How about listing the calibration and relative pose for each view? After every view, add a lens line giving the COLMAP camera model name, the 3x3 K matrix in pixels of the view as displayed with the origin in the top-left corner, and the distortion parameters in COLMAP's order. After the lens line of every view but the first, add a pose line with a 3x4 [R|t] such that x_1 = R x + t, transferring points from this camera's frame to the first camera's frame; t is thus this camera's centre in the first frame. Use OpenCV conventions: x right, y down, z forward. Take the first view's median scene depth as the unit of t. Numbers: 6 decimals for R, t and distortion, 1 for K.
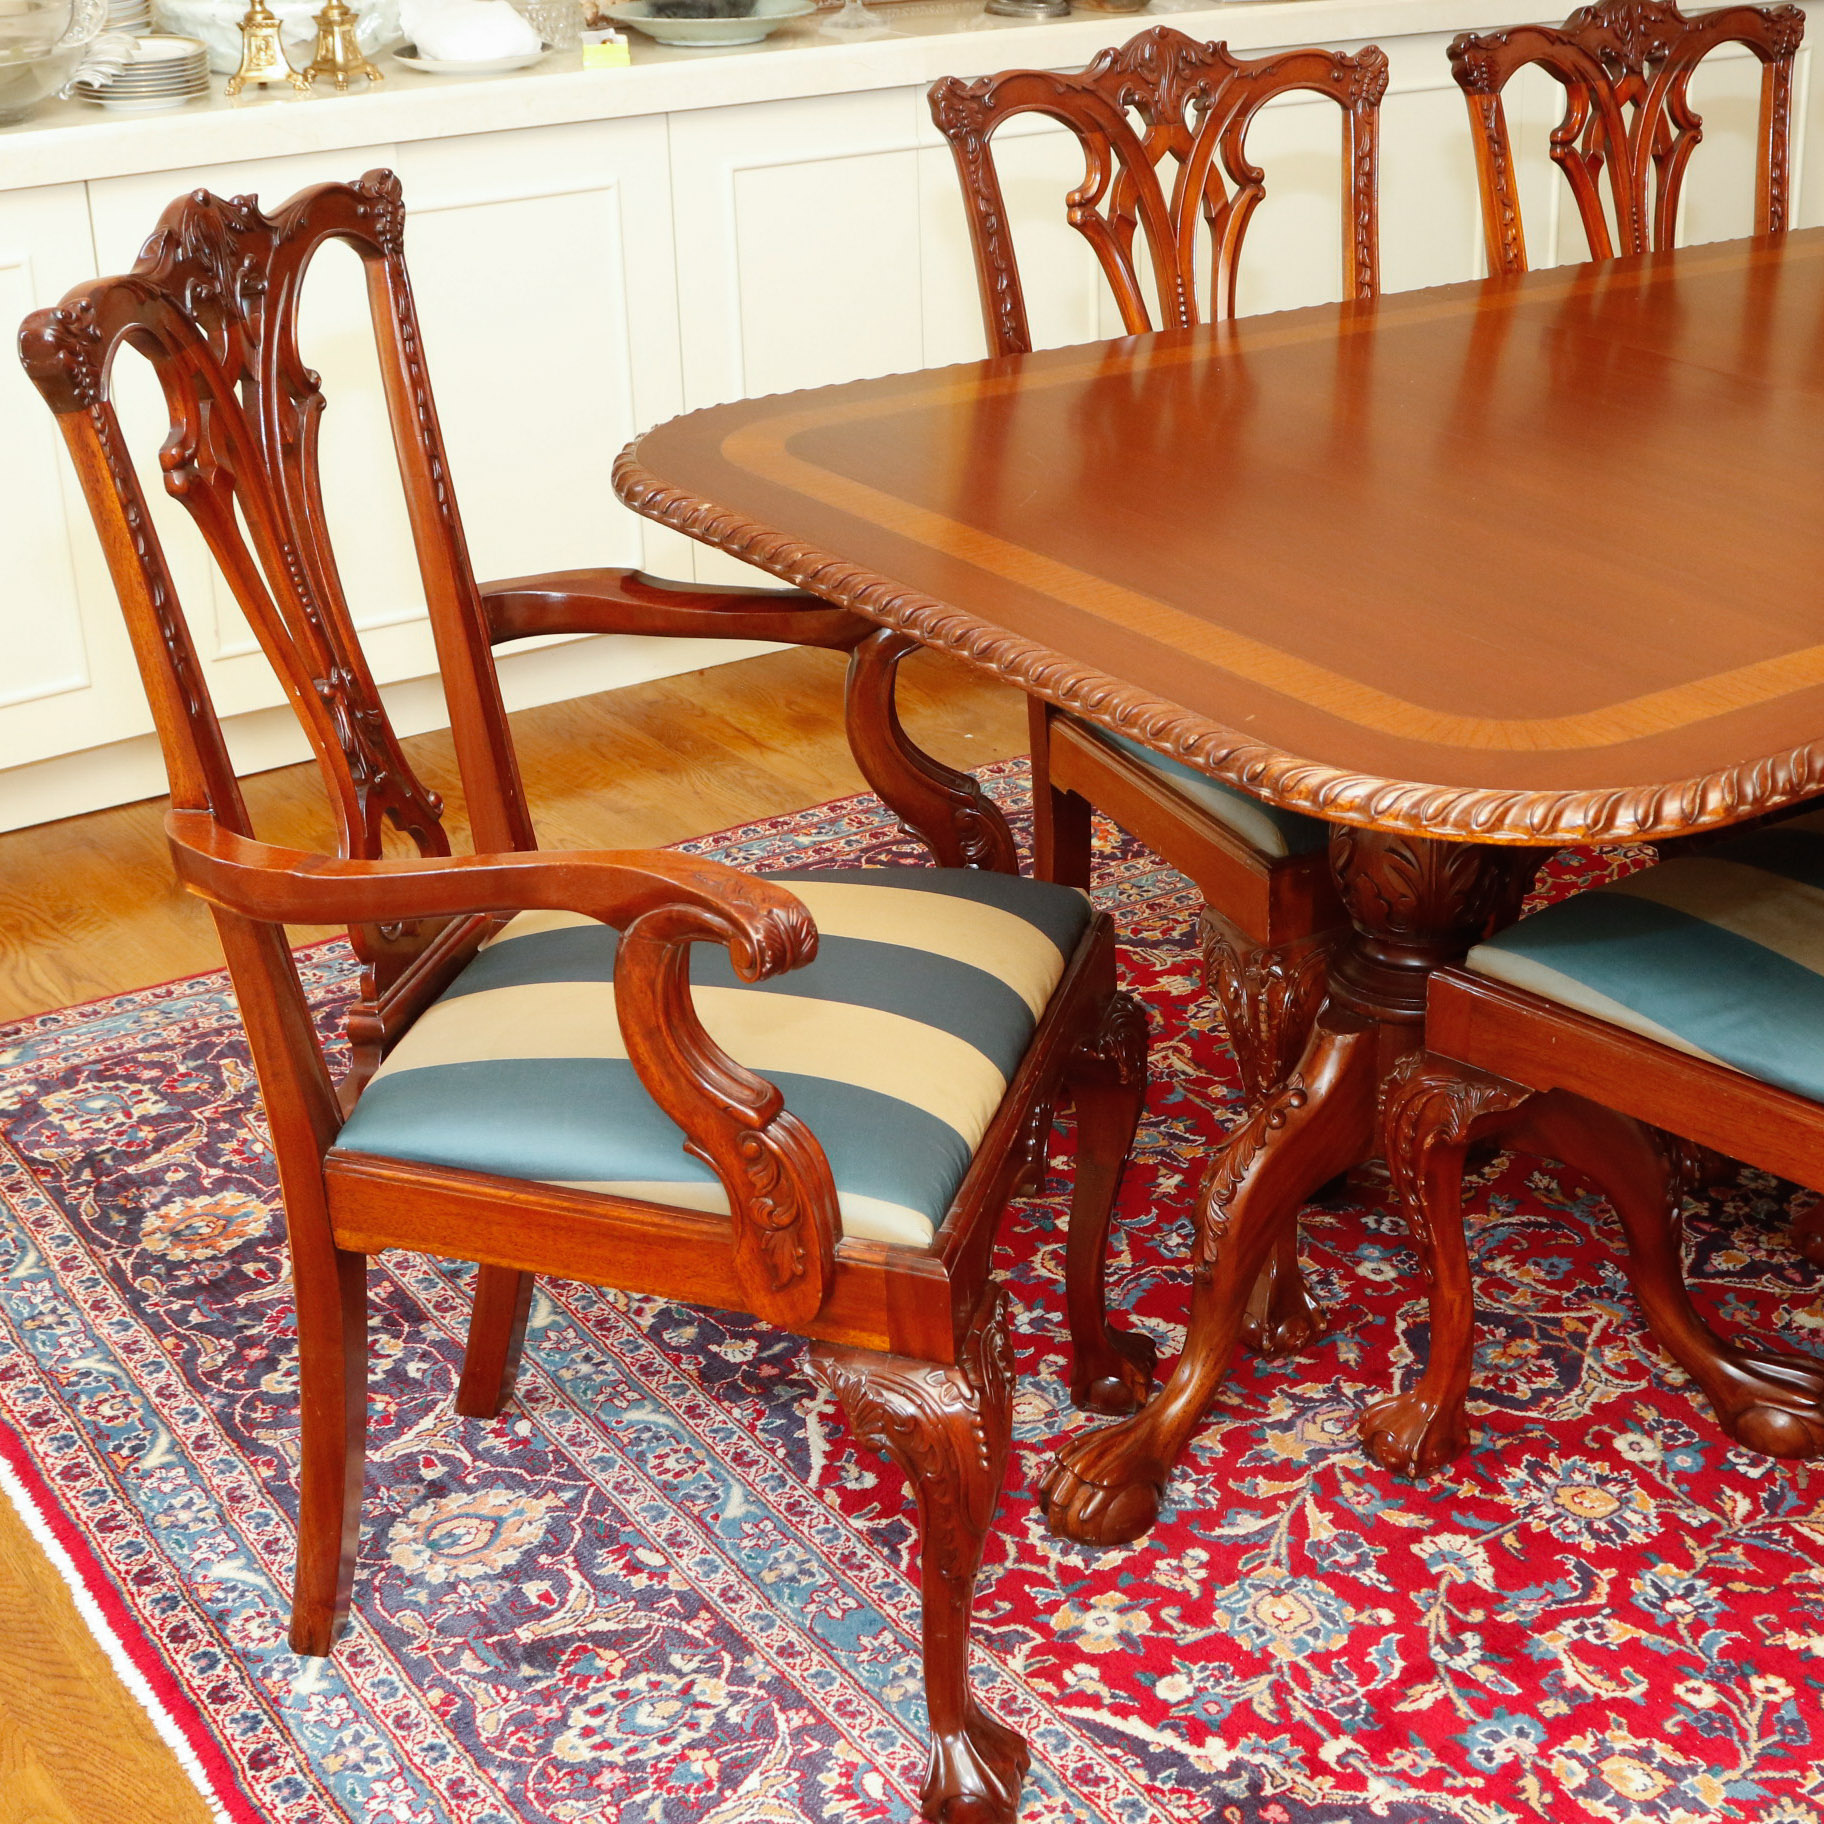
lens RADIAL K [[2989.5, 0, 1214.4], [0, 2989.5, 909.9], [0, 0, 1]] dist [-0.132622, 0.083720]
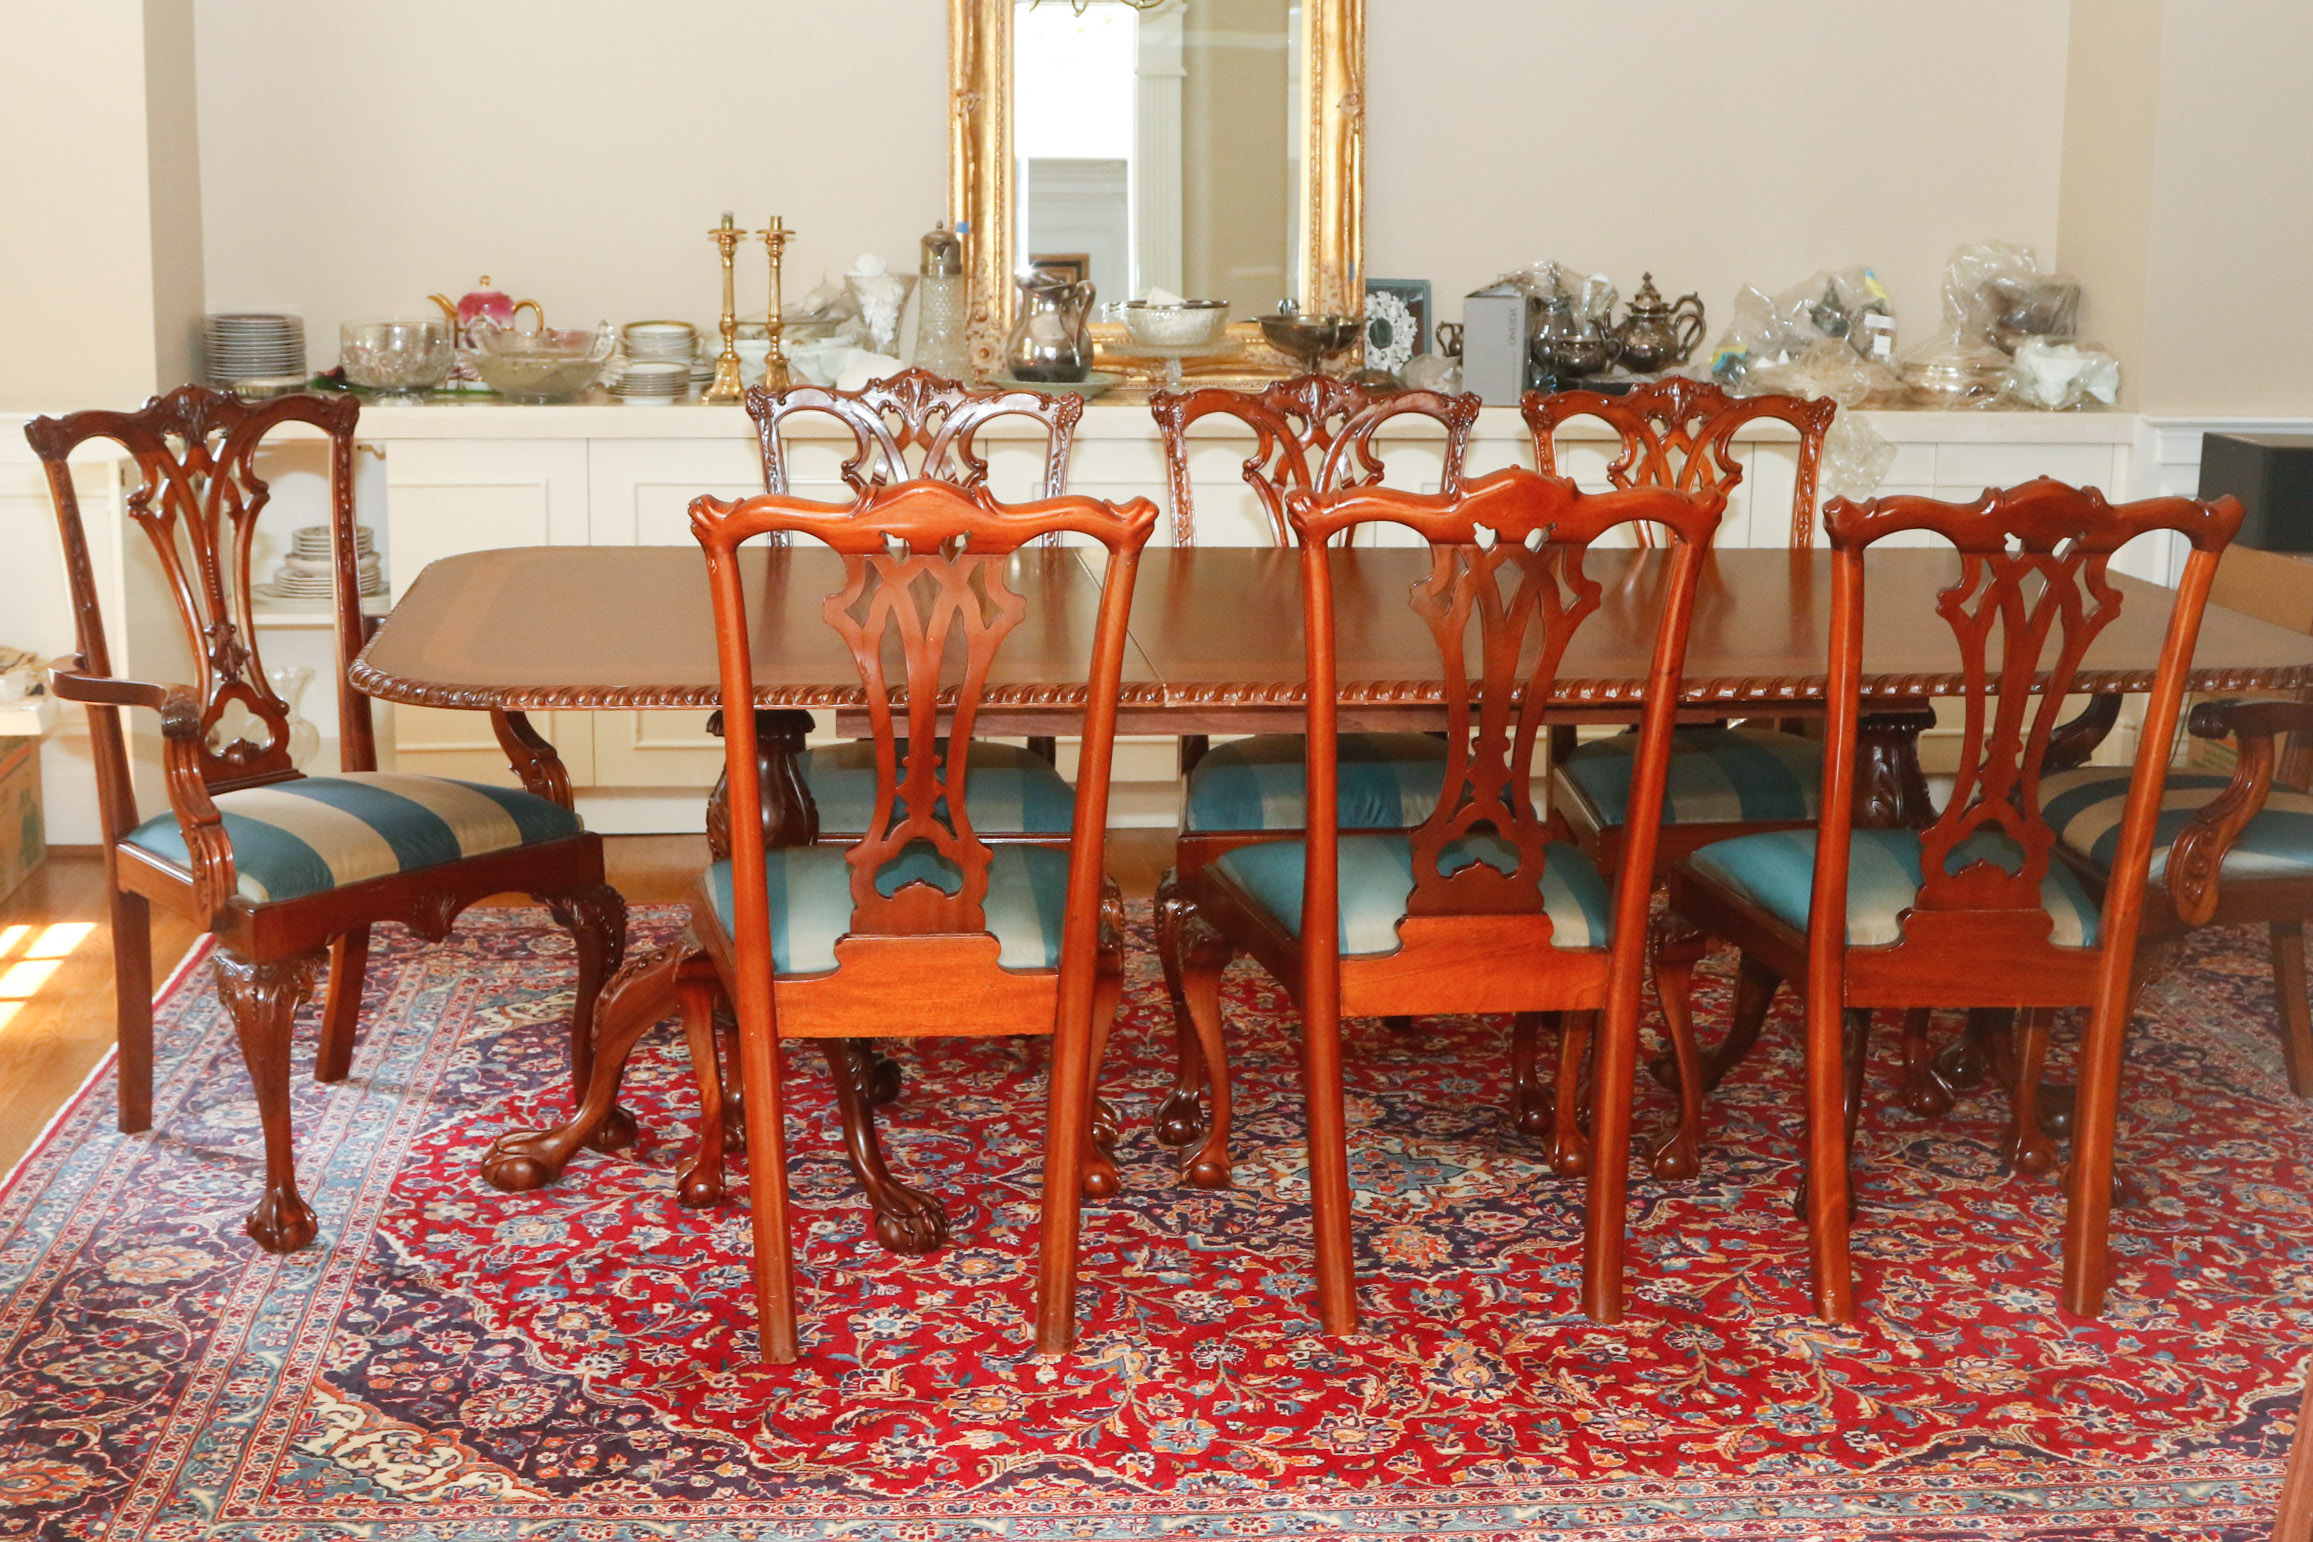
lens RADIAL K [[2960.4, 0, 1145.8], [0, 2960.4, 705.4], [0, 0, 1]] dist [-0.137843, 0.070592]
pose [[0.847372, 0.107756, -0.519951, 1.114728], [-0.220774, 0.962041, -0.160422, 0.133889], [0.482928, 0.250729, 0.838997, -0.301948]]
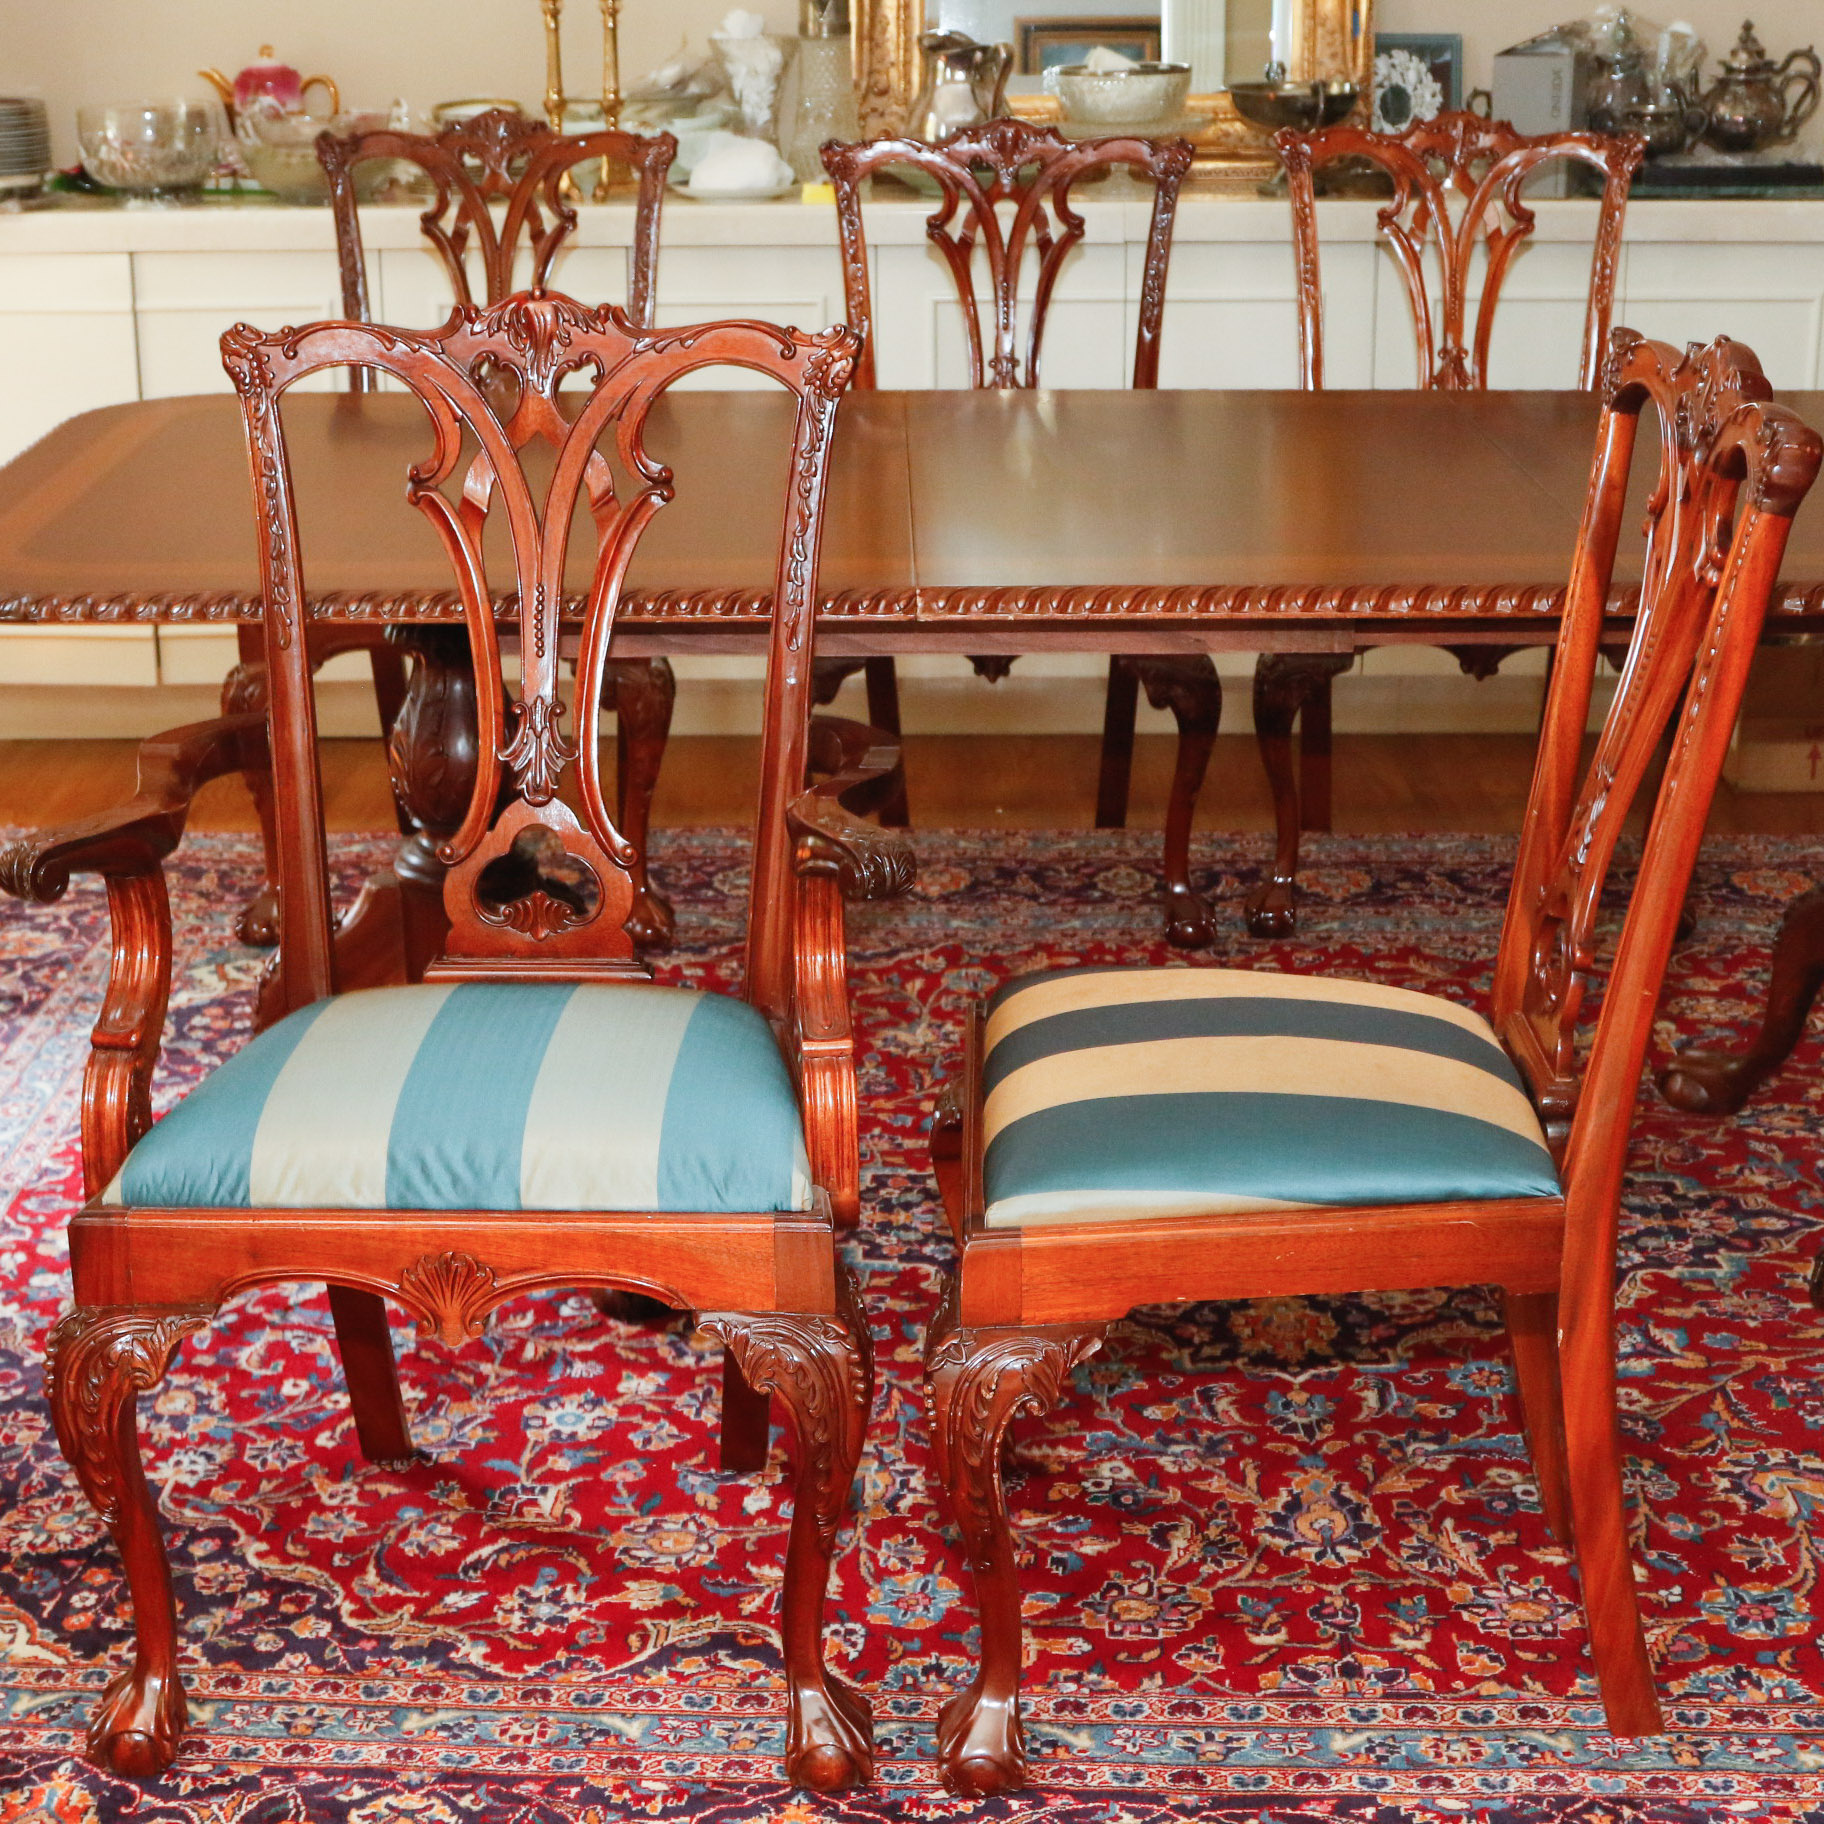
lens RADIAL K [[3343.0, 0, 831.9], [0, 3343.0, 918.7], [0, 0, 1]] dist [-0.104031, 0.099705]
pose [[0.769422, 0.180315, -0.612761, 1.104223], [-0.242763, 0.969891, -0.019422, 0.035897], [0.590809, 0.163699, 0.790030, -0.036902]]
